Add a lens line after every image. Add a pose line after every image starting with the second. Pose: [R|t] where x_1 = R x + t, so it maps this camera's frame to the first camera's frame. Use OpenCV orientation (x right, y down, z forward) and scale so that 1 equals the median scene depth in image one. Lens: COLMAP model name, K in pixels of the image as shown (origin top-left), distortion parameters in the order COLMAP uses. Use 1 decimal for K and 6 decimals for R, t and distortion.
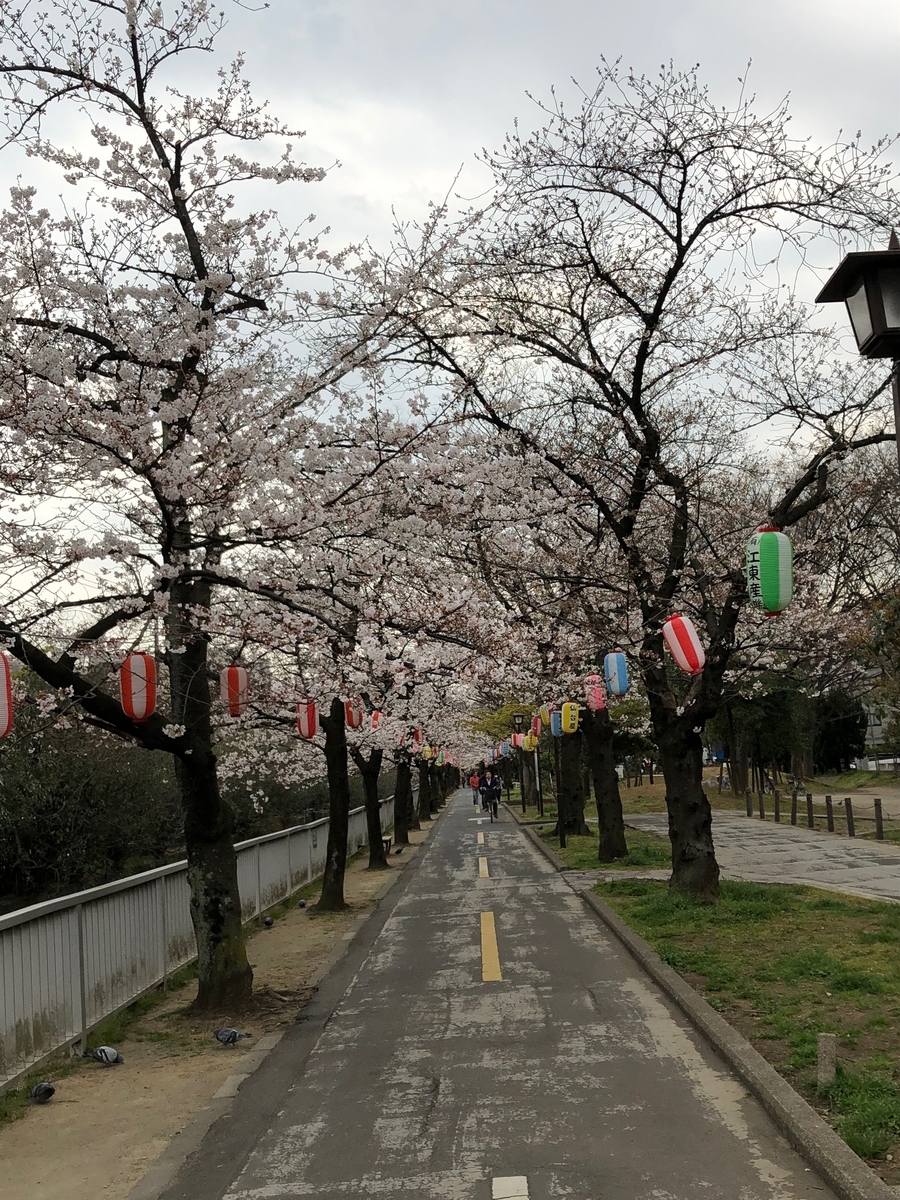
lens RADIAL K [[1294.3, 0, 450.0], [0, 1294.3, 600.0], [0, 0, 1]] dist [0.173274, -0.451652]
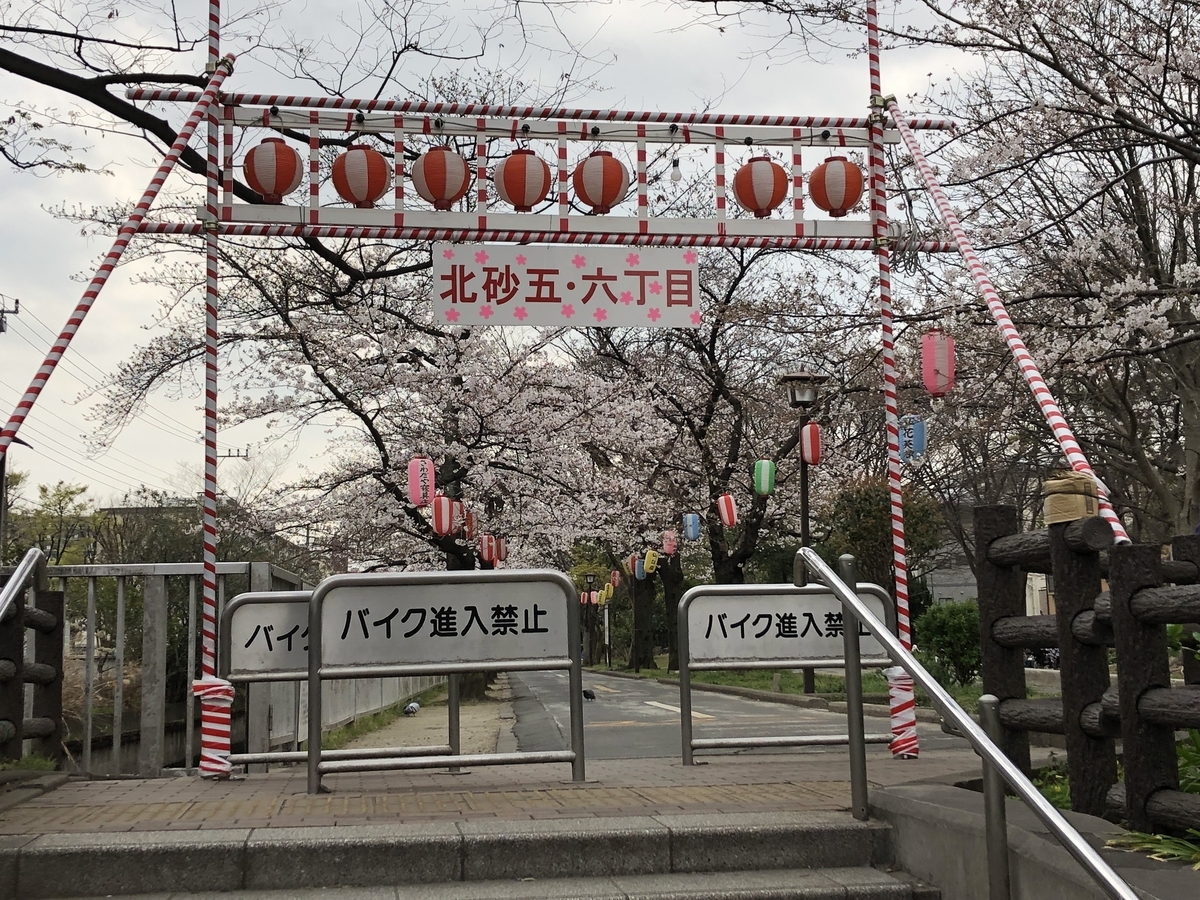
lens RADIAL K [[1526.3, 0, 600.0], [0, 1526.3, 450.0], [0, 0, 1]] dist [0.251458, -1.042262]
pose [[0.996072, 0.049155, 0.073652, -0.131494], [-0.048867, 0.998789, -0.005706, -0.022290], [-0.073843, 0.002085, 0.997268, -0.896817]]
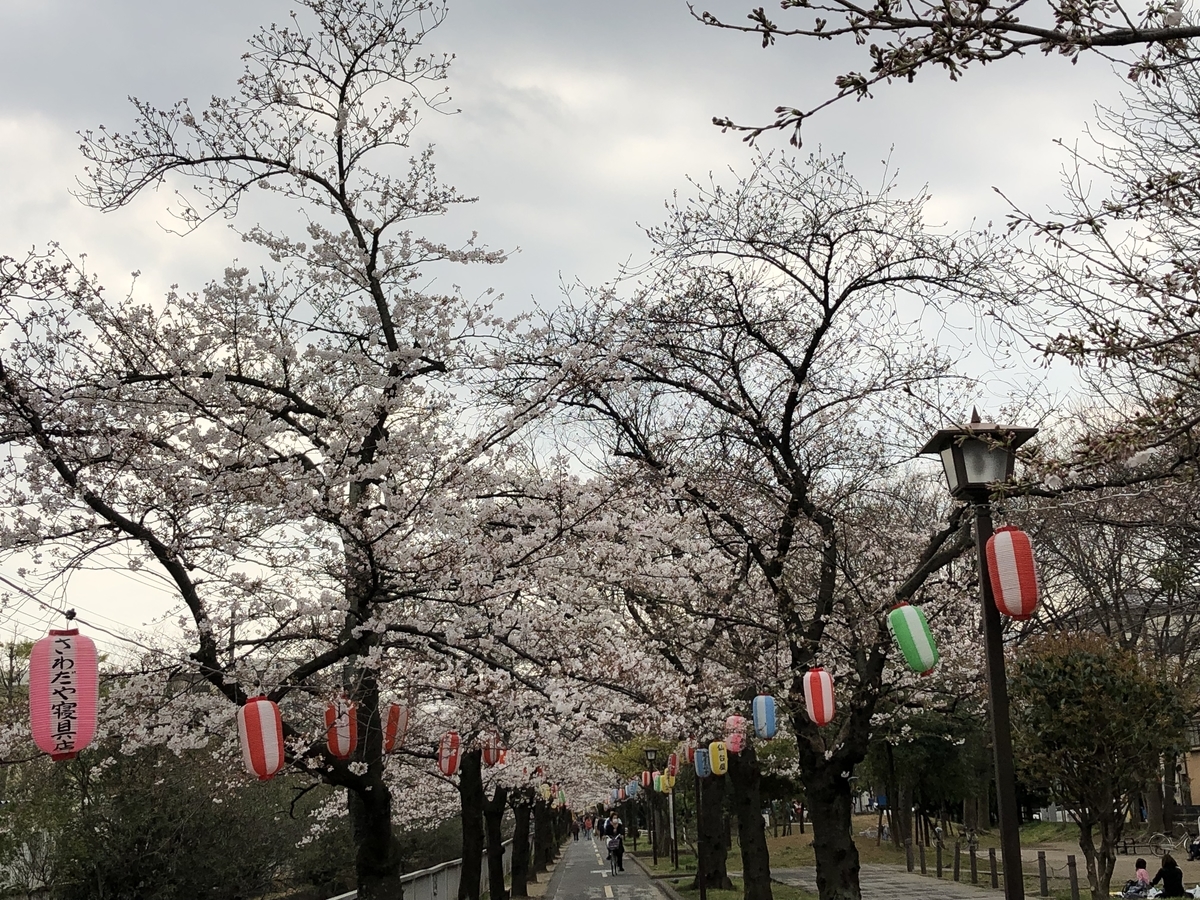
lens RADIAL K [[1526.3, 0, 600.0], [0, 1526.3, 450.0], [0, 0, 1]] dist [0.251458, -1.042262]
pose [[0.999535, 0.022641, 0.020413, -0.031251], [-0.020458, 0.994627, -0.101480, -0.026410], [-0.022601, 0.101015, 0.994628, -0.221611]]
